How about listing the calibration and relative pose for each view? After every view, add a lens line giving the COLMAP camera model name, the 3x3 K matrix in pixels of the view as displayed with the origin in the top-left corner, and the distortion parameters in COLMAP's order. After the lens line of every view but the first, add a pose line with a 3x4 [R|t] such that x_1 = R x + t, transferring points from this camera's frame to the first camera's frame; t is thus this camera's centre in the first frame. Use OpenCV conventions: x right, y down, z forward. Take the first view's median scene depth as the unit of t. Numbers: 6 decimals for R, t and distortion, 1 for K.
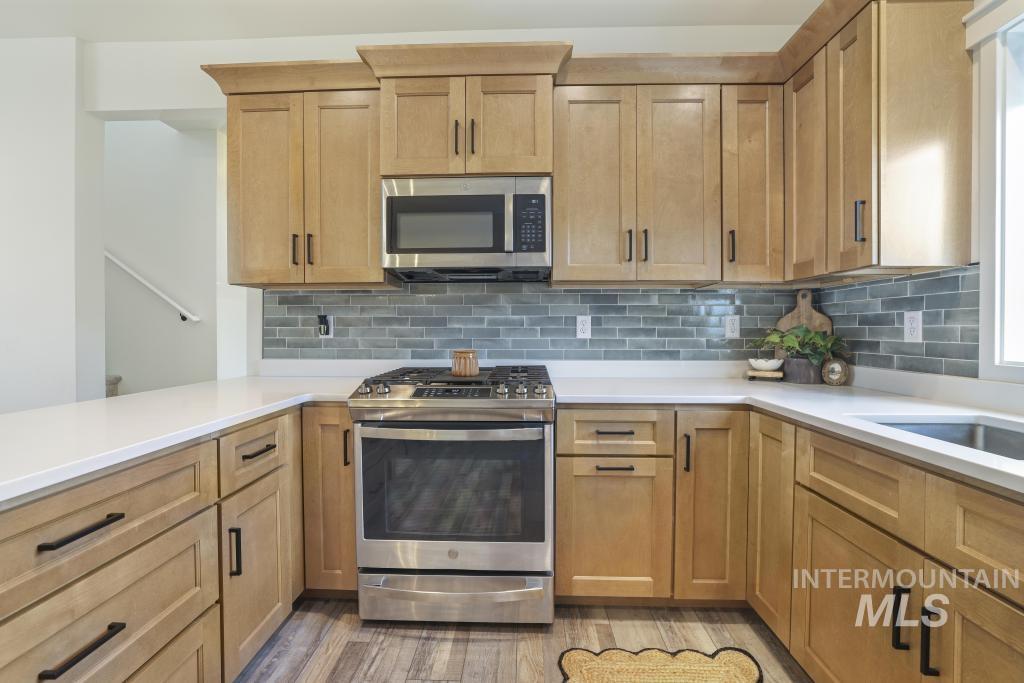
lens RADIAL K [[455.9, 0, 515.7], [0, 455.9, 335.8], [0, 0, 1]] dist [-0.032126, 0.000723]
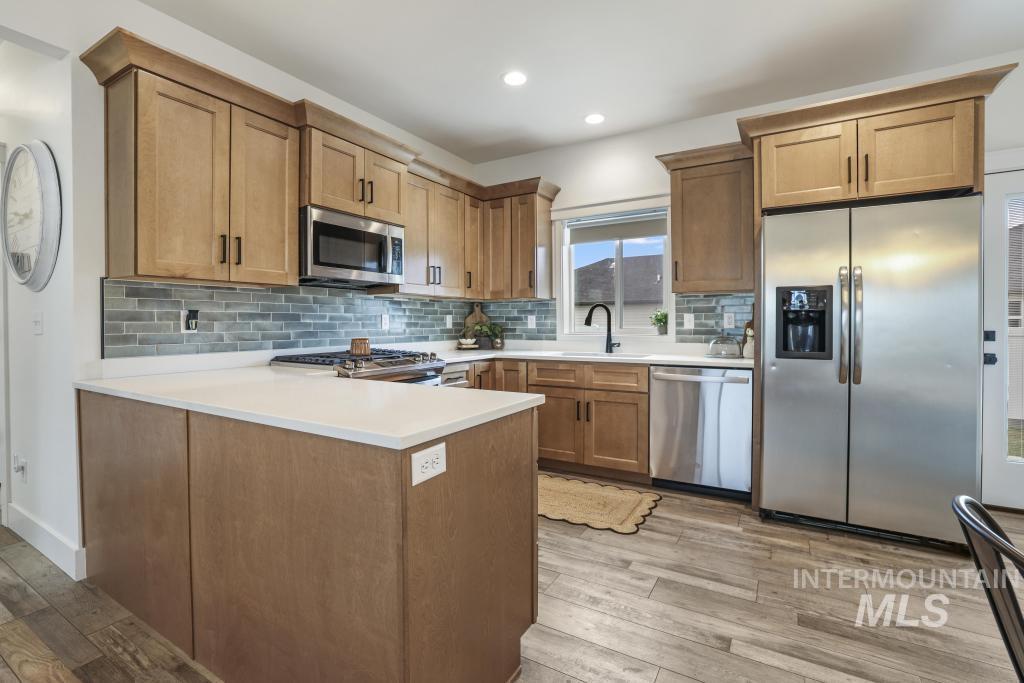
lens RADIAL K [[455.9, 0, 510.9], [0, 455.9, 333.3], [0, 0, 1]] dist [-0.032126, 0.000723]
pose [[0.492038, -0.022311, 0.870288, -1.149650], [0.013937, 0.999745, 0.017750, -0.002288], [-0.870462, 0.003396, 0.492224, -0.117402]]
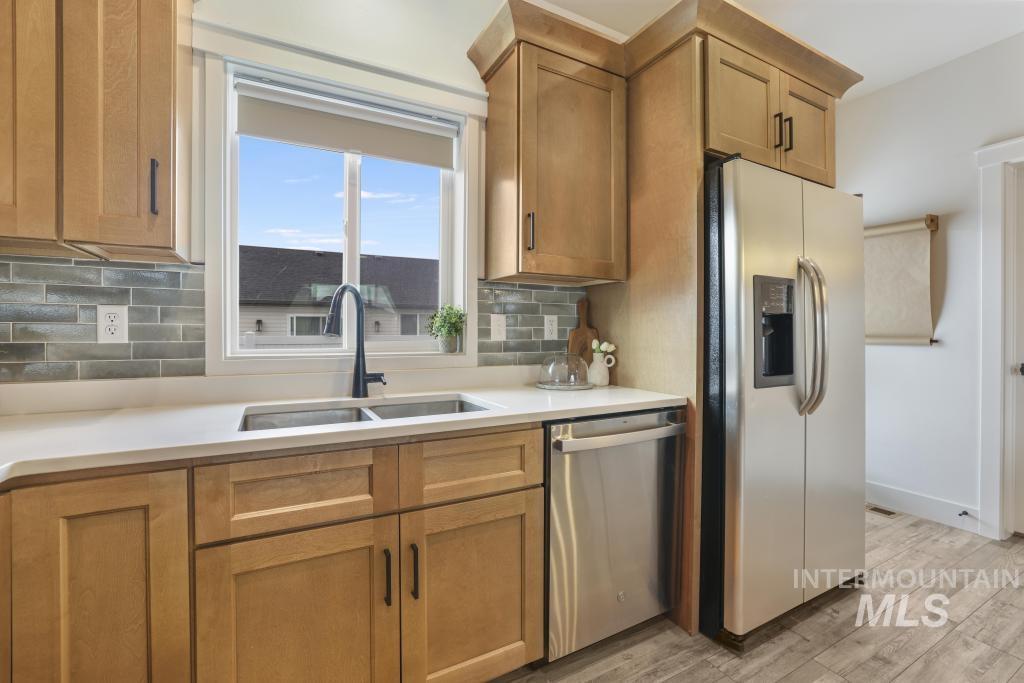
lens RADIAL K [[455.9, 0, 501.8], [0, 455.9, 337.9], [0, 0, 1]] dist [-0.032126, 0.000723]
pose [[-0.469448, -0.018565, 0.882765, -0.145409], [0.003823, 0.999727, 0.023058, -0.009702], [-0.882952, 0.014199, -0.469249, 0.638734]]
